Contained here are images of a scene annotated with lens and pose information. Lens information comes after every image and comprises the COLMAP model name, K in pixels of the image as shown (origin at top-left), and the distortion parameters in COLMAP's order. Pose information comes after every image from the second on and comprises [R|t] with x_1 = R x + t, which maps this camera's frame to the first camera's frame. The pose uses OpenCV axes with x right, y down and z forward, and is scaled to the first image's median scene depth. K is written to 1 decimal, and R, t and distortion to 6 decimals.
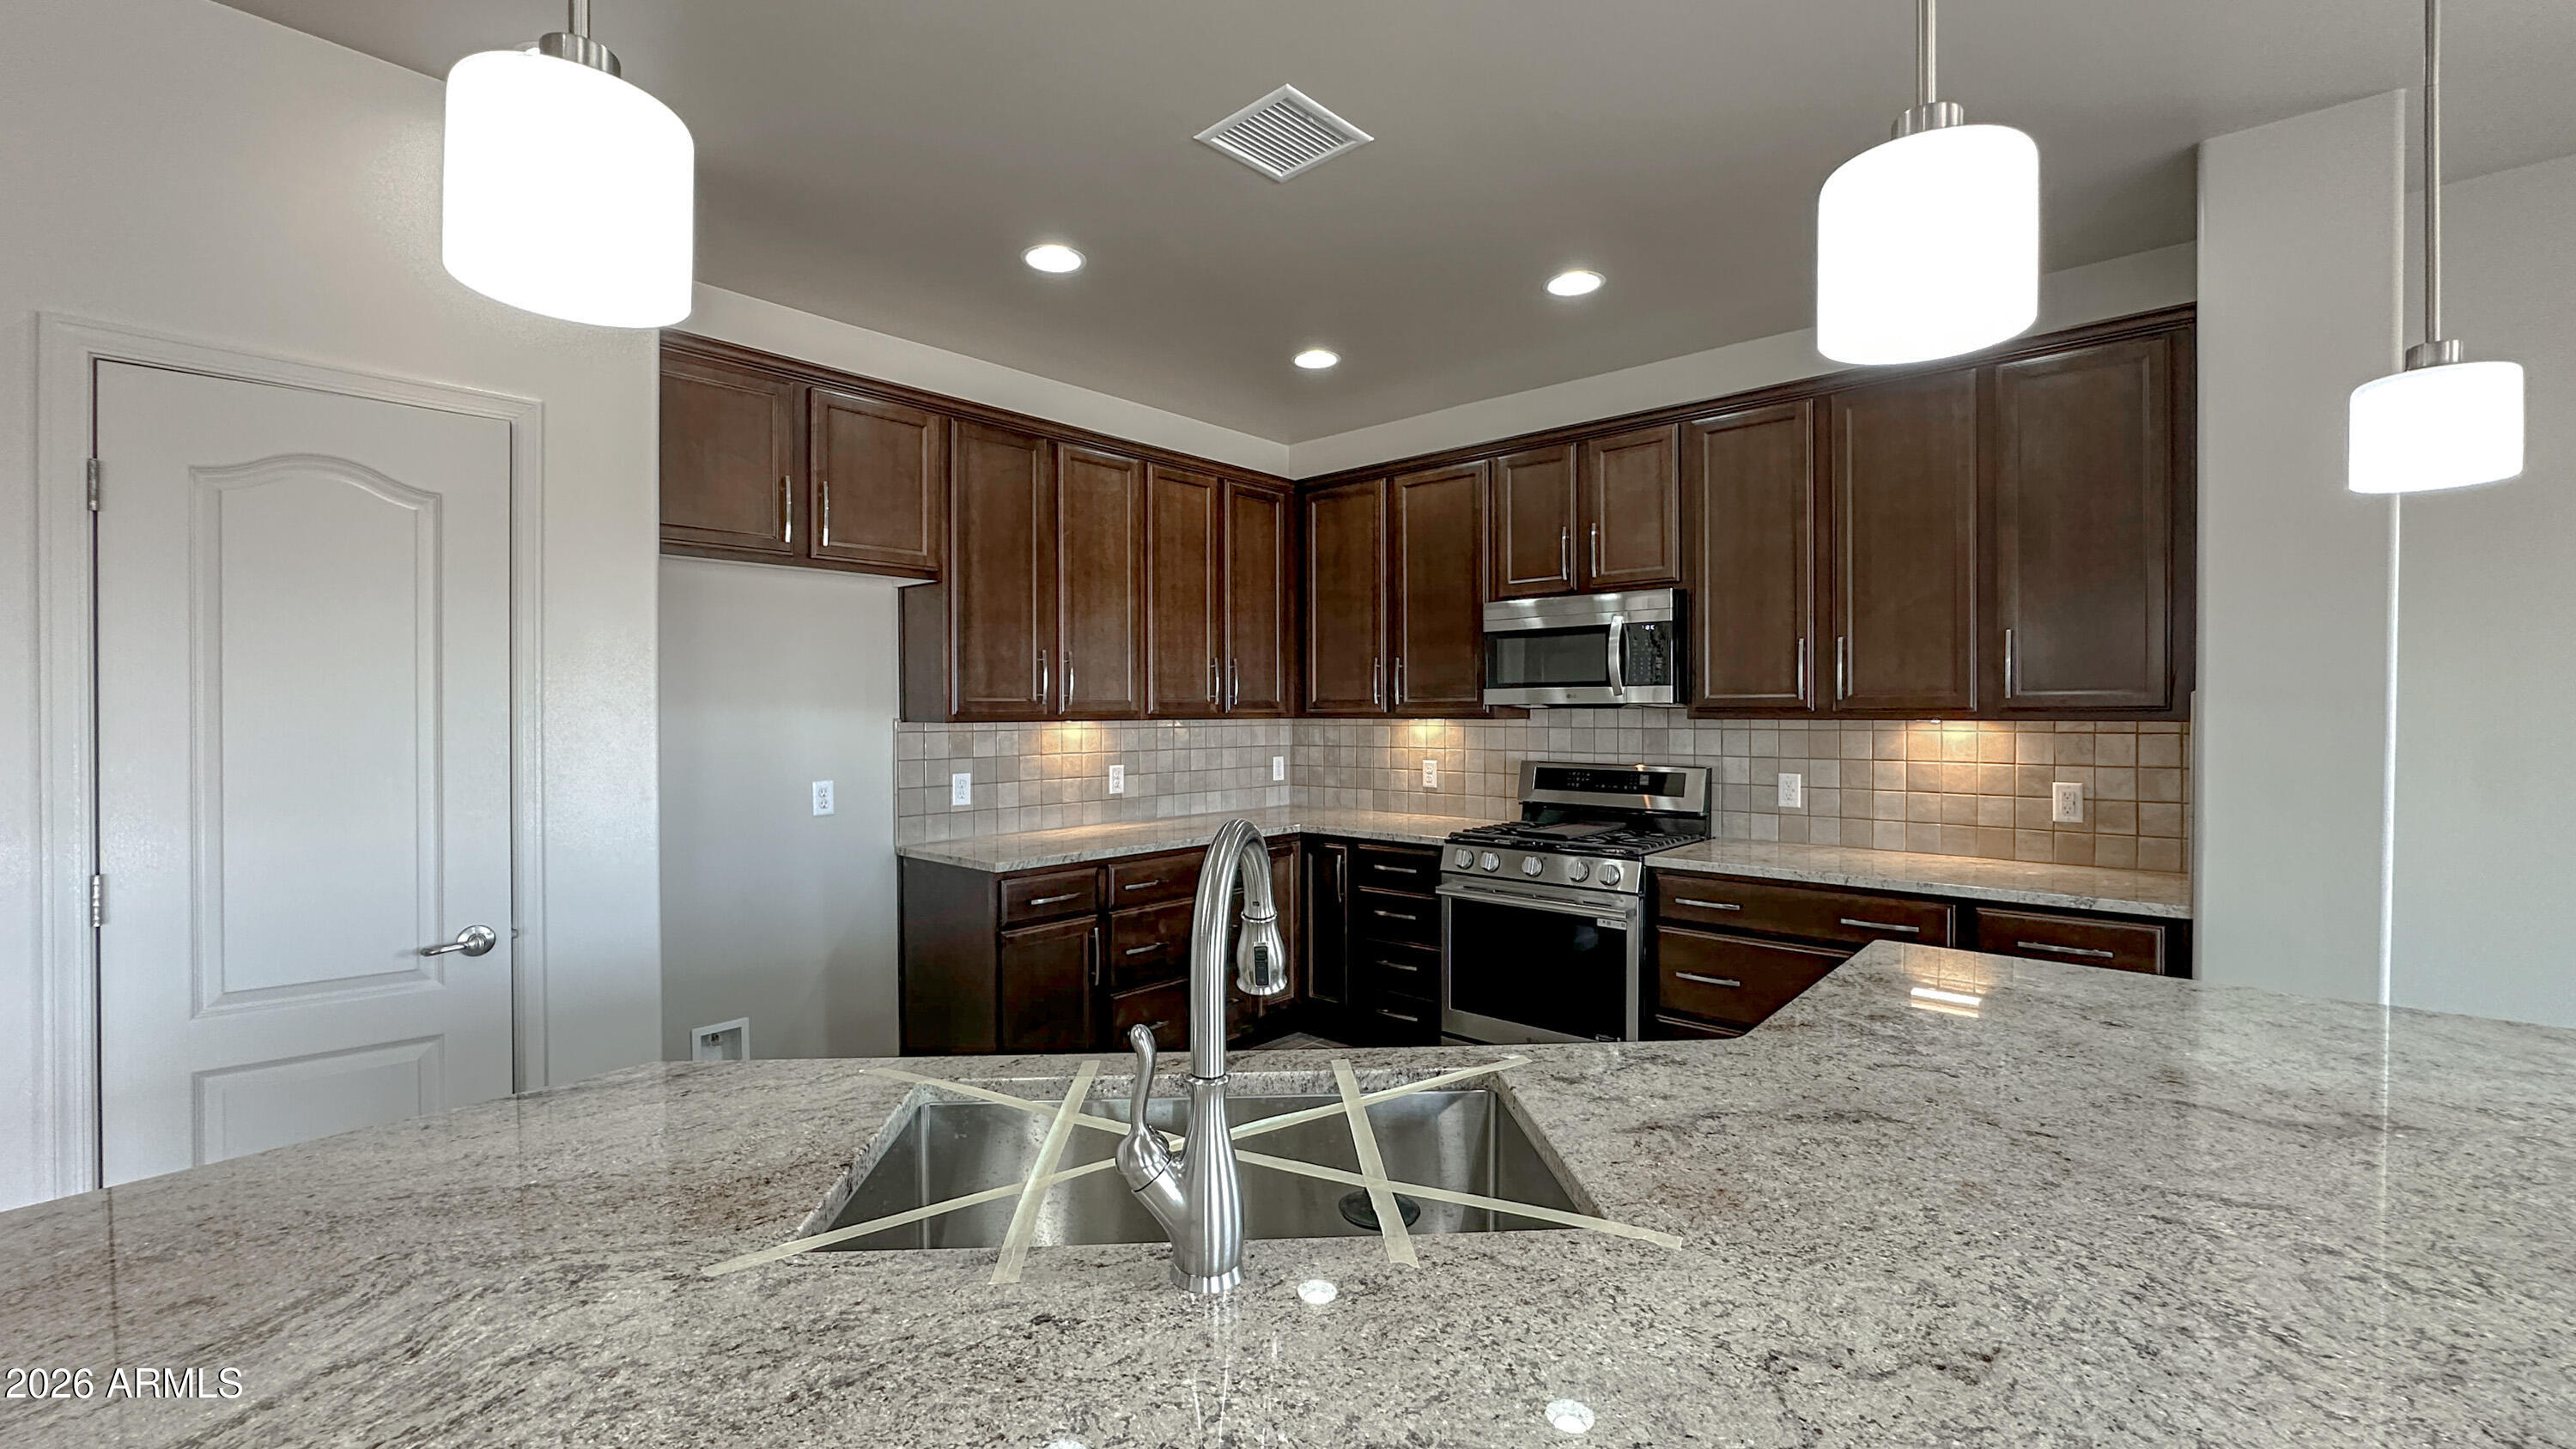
lens RADIAL K [[1002.9, 0, 1288.0], [0, 1002.9, 724.5], [0, 0, 1]] dist [-0.010606, 0.000155]
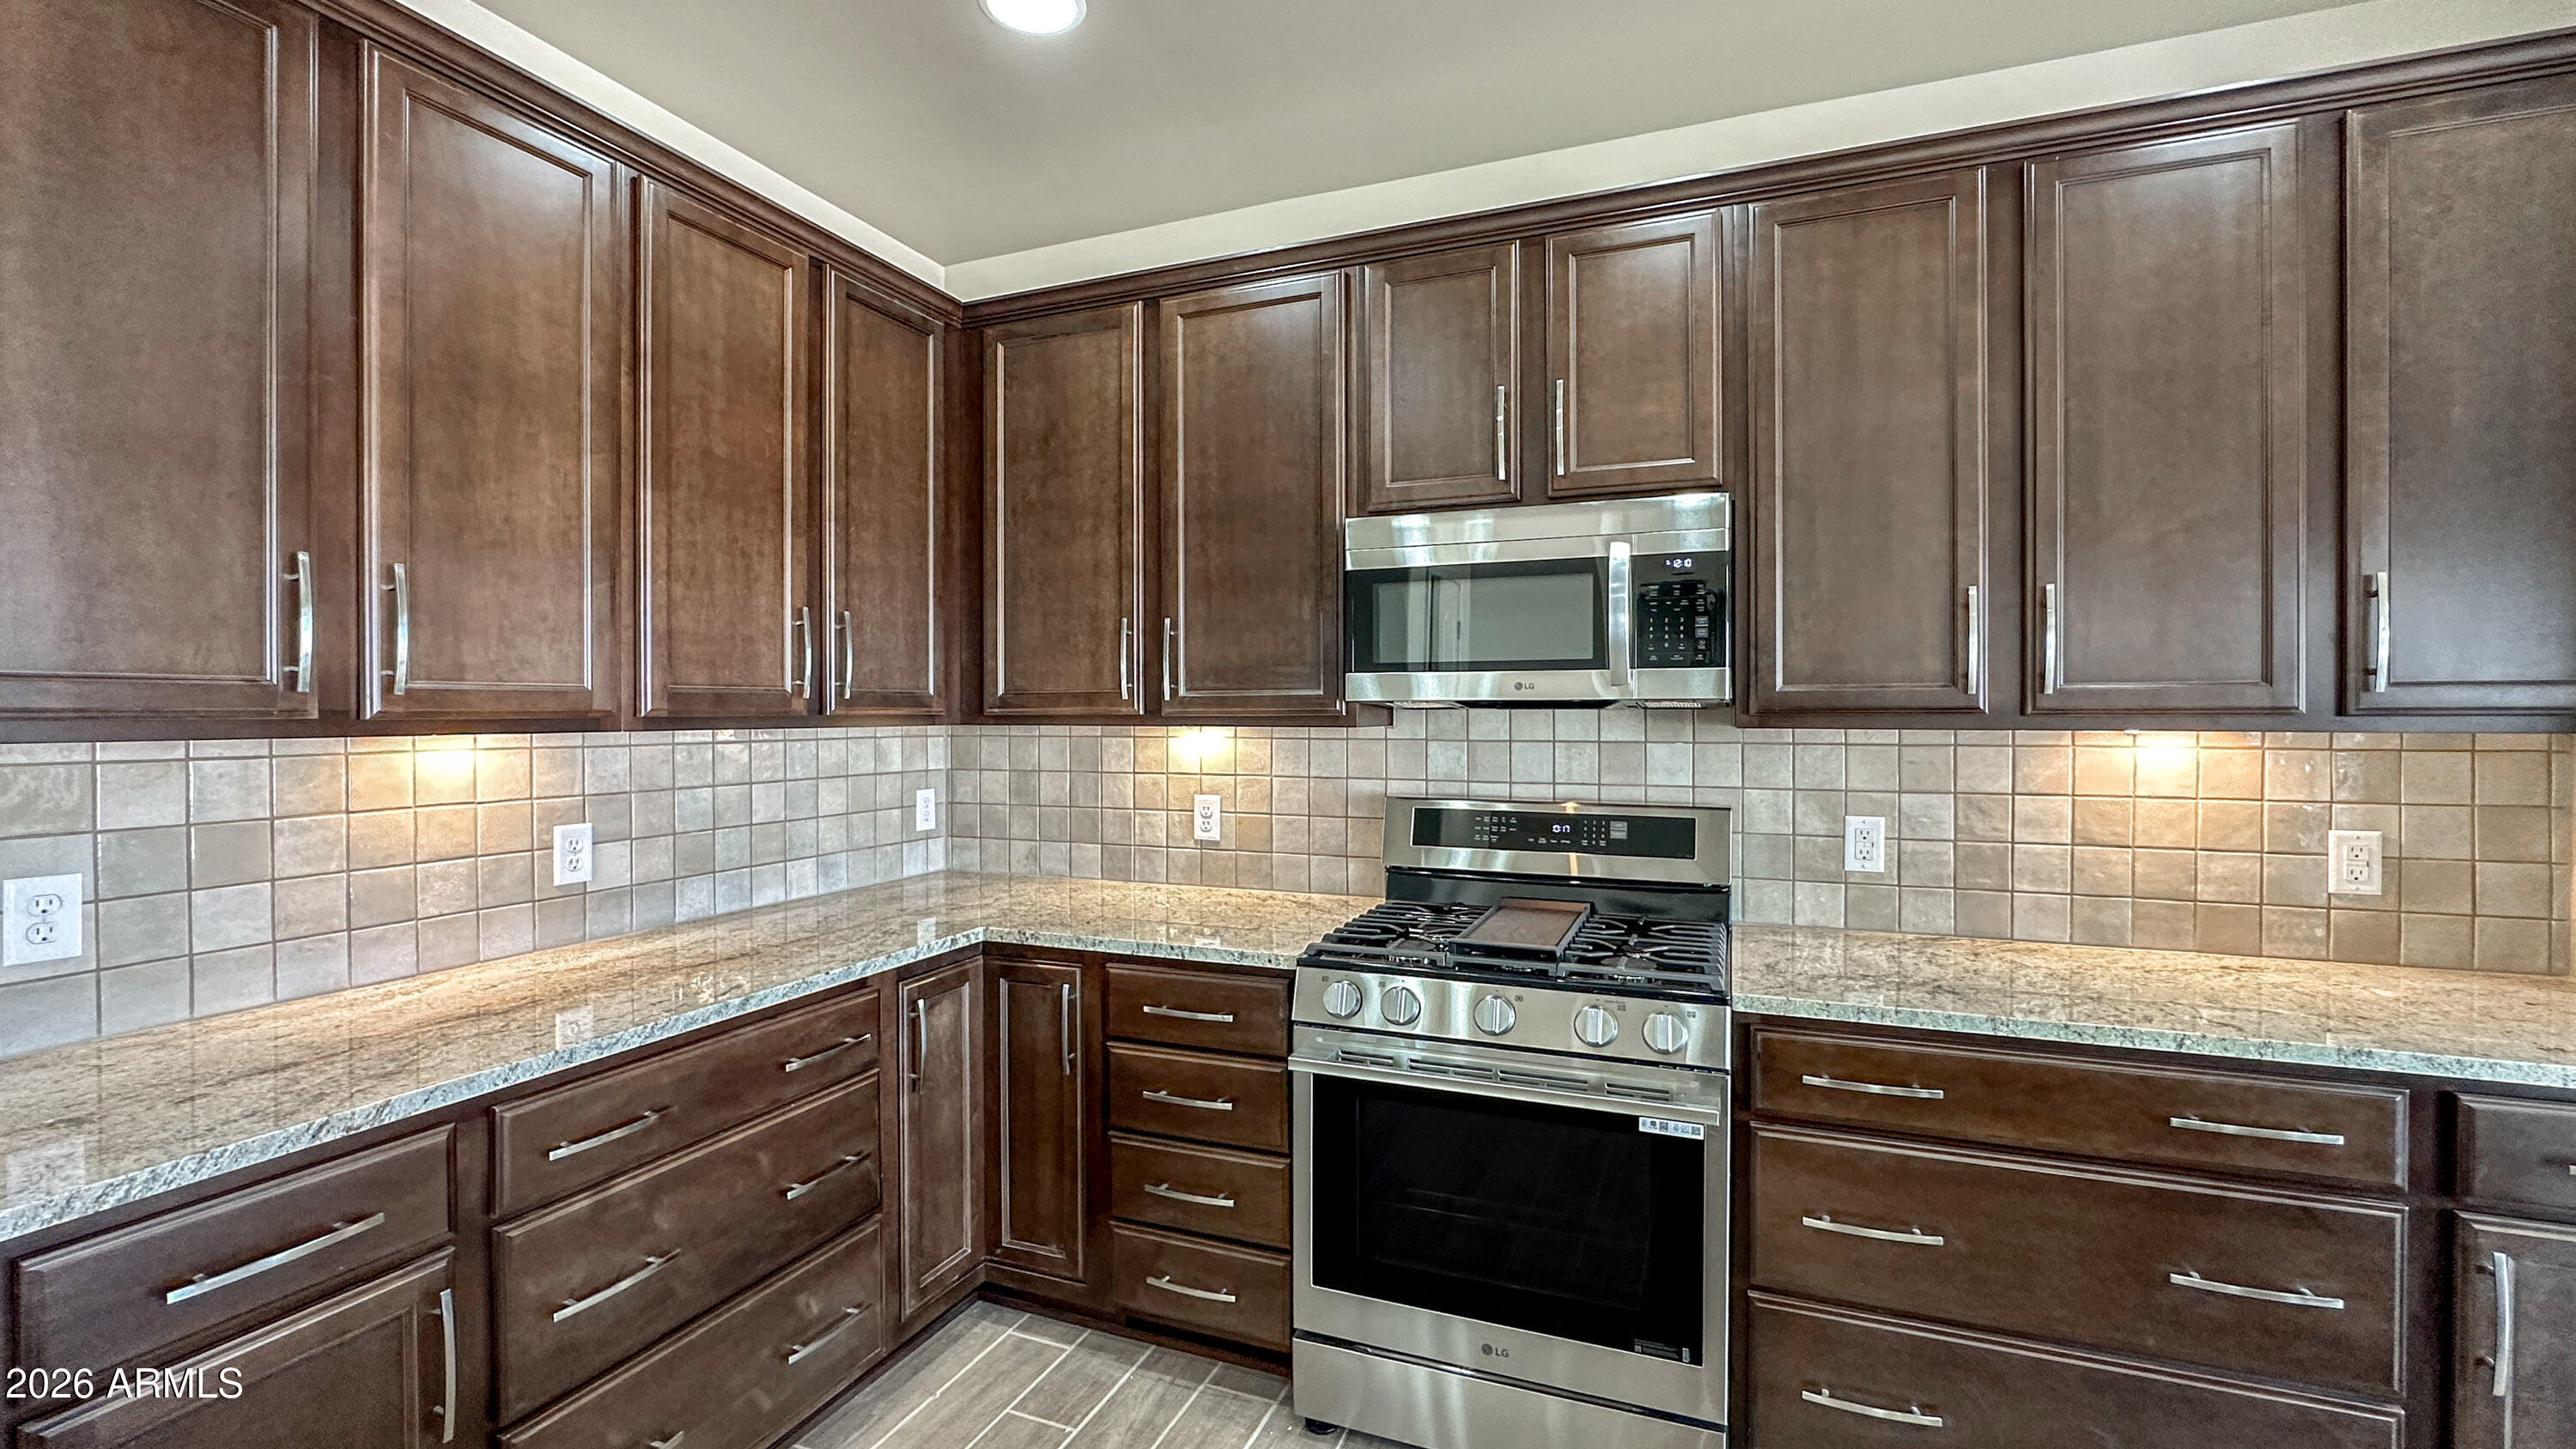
lens RADIAL K [[961.3, 0, 1310.1], [0, 961.3, 714.8], [0, 0, 1]] dist [-0.009110, 0.000131]
pose [[0.917455, 0.000168, 0.397841, -0.033605], [0.003490, 0.999958, -0.008471, -0.007561], [-0.397825, 0.009161, 0.917415, 0.498960]]
